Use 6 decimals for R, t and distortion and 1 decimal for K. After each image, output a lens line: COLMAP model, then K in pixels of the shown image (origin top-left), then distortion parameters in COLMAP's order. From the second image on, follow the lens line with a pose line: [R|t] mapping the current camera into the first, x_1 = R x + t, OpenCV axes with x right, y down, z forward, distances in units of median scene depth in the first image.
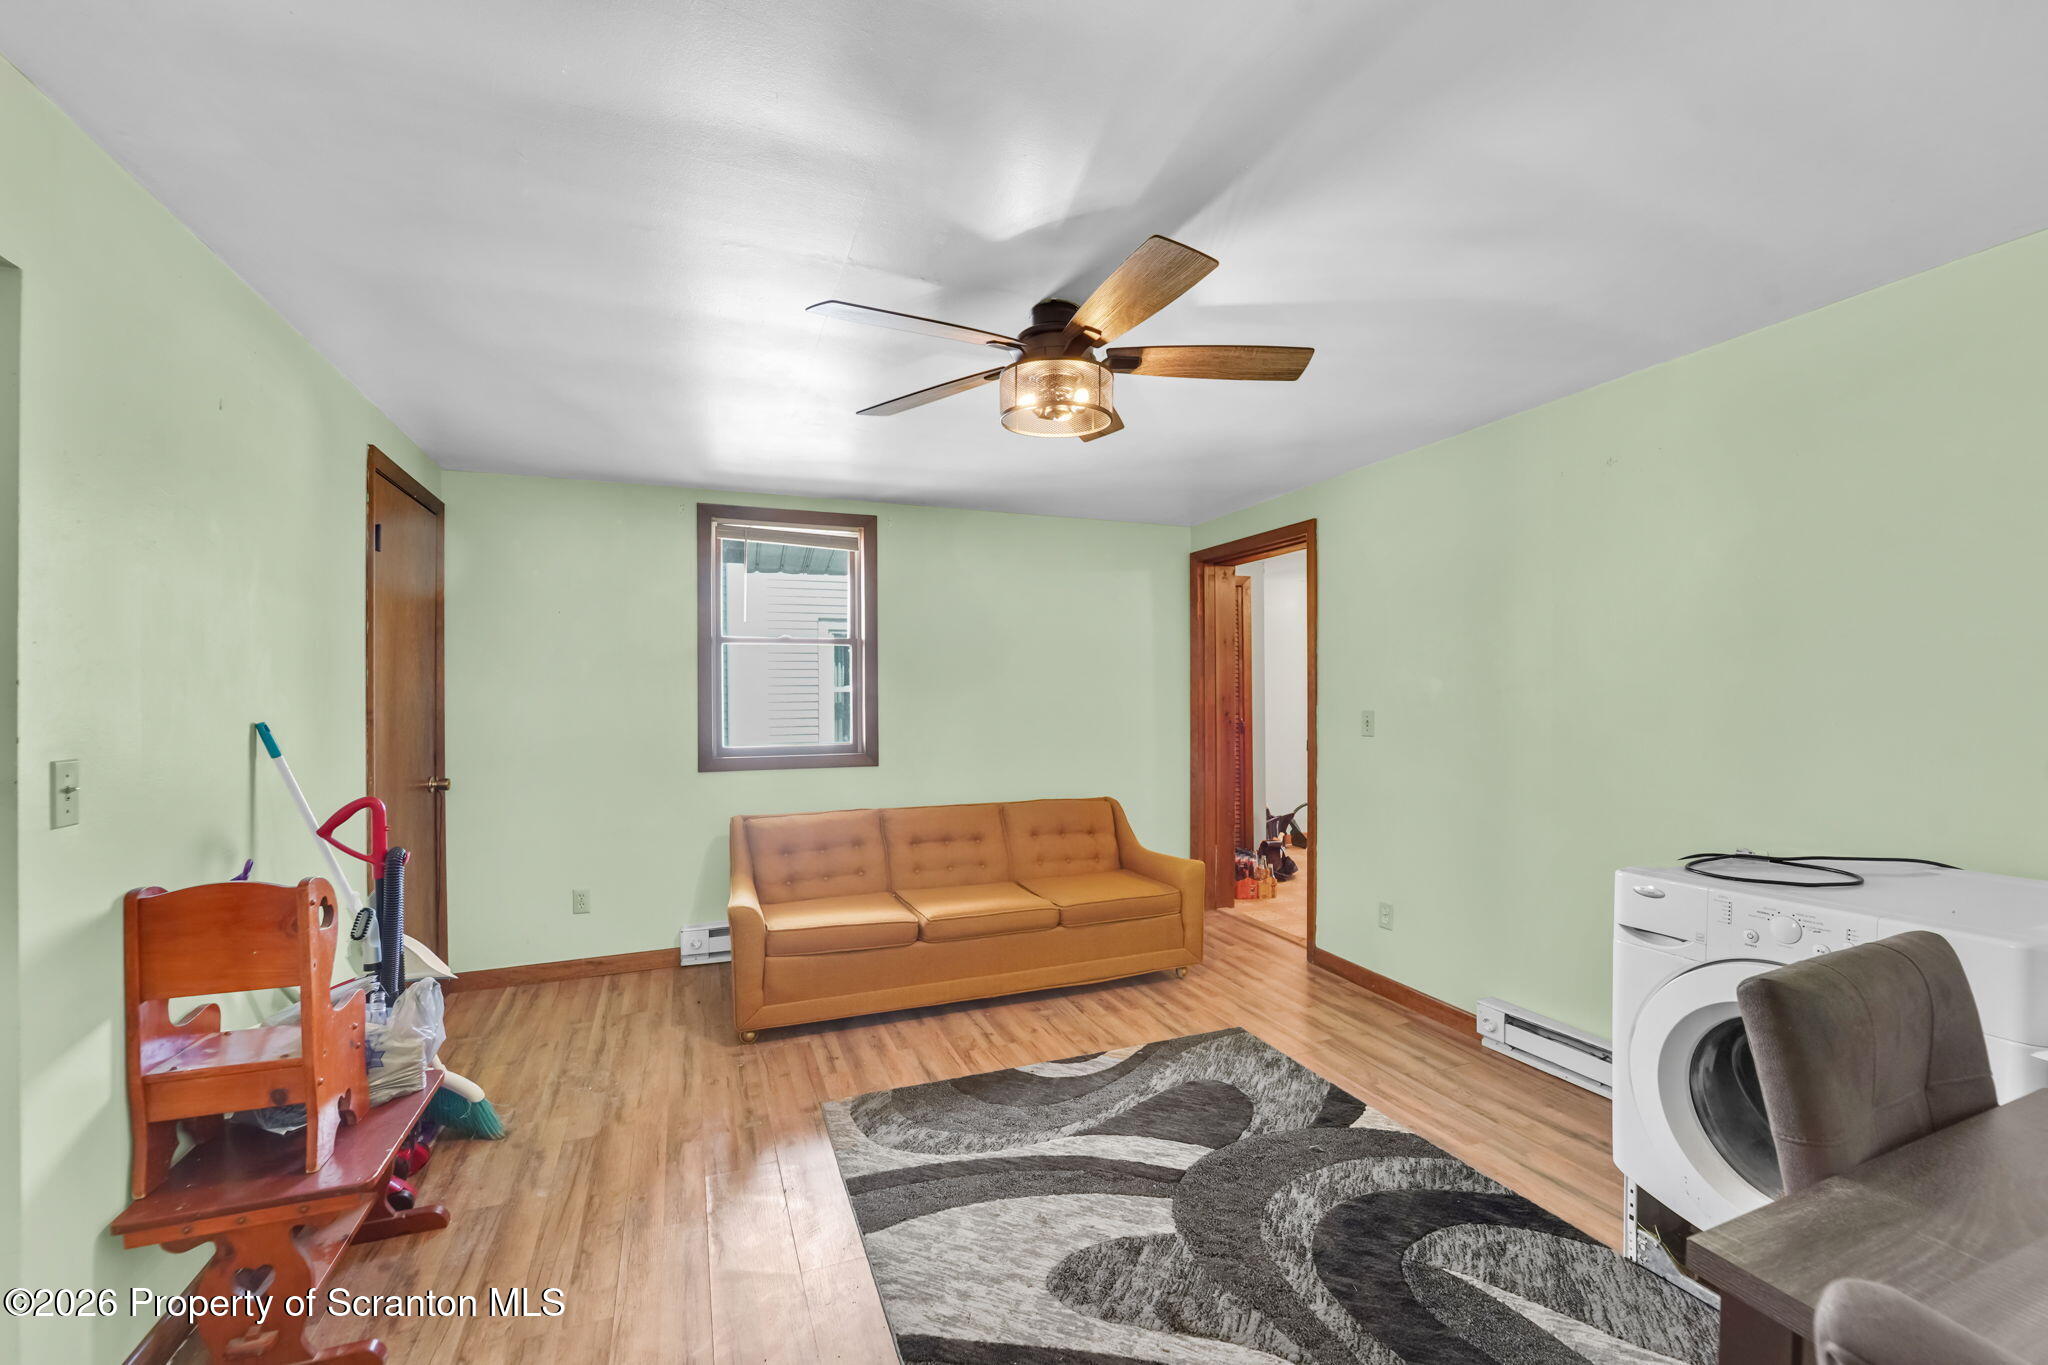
lens RADIAL K [[840.5, 0, 1026.9], [0, 840.5, 688.0], [0, 0, 1]] dist [-0.001059, -0.000110]
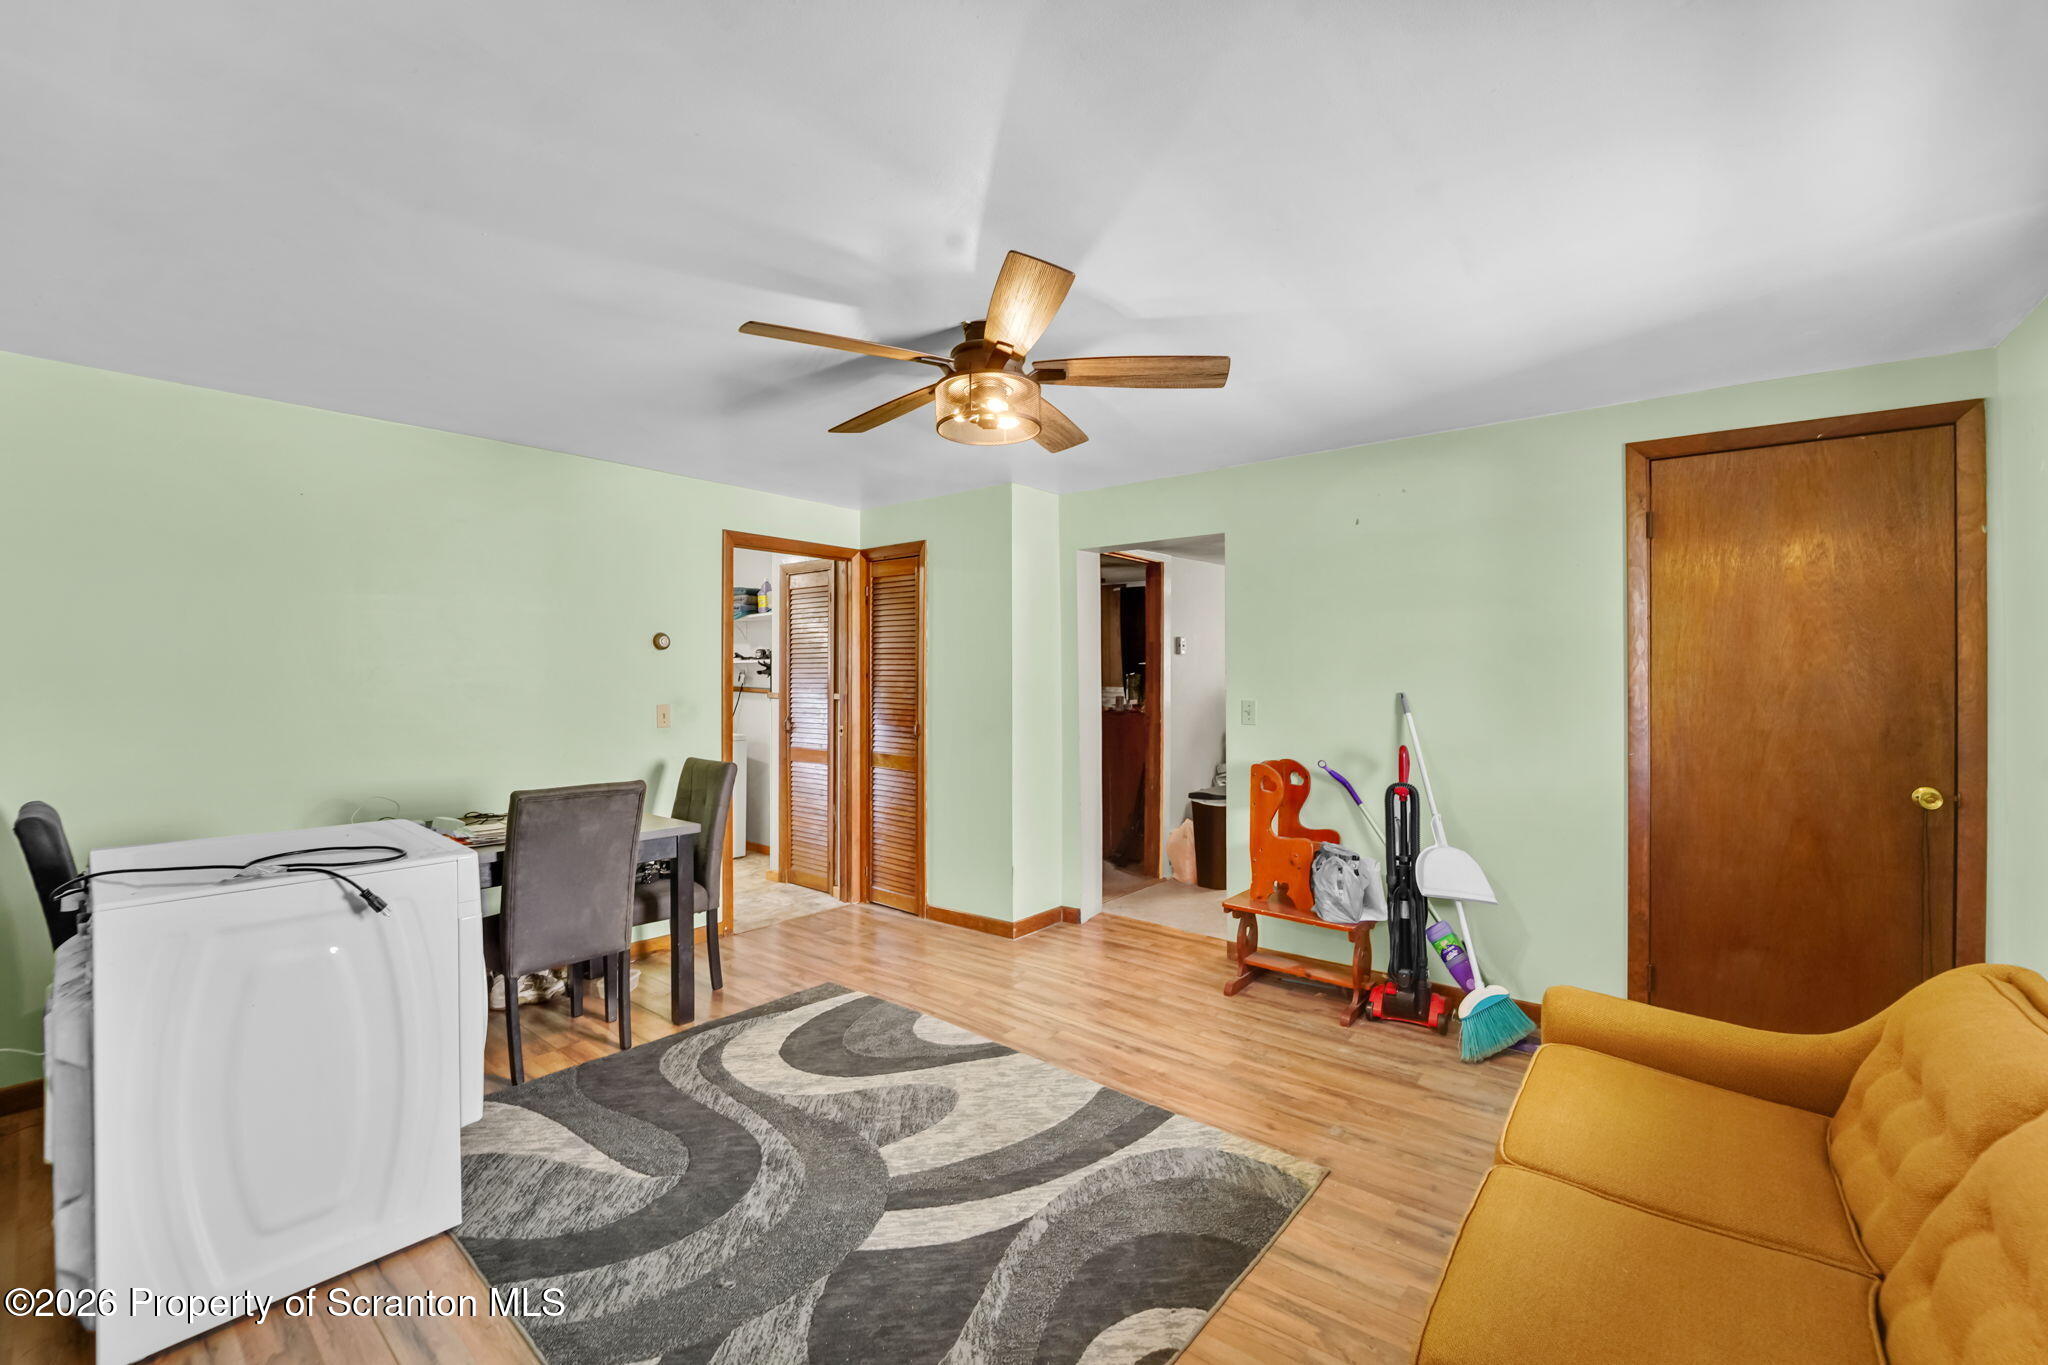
lens RADIAL K [[840.5, 0, 1020.2], [0, 840.5, 675.6], [0, 0, 1]] dist [-0.001059, -0.000110]
pose [[-0.878653, 0.011274, -0.477327, 0.521930], [0.010643, 0.999935, 0.004025, -0.003628], [0.477342, -0.001543, -0.878716, 2.001775]]
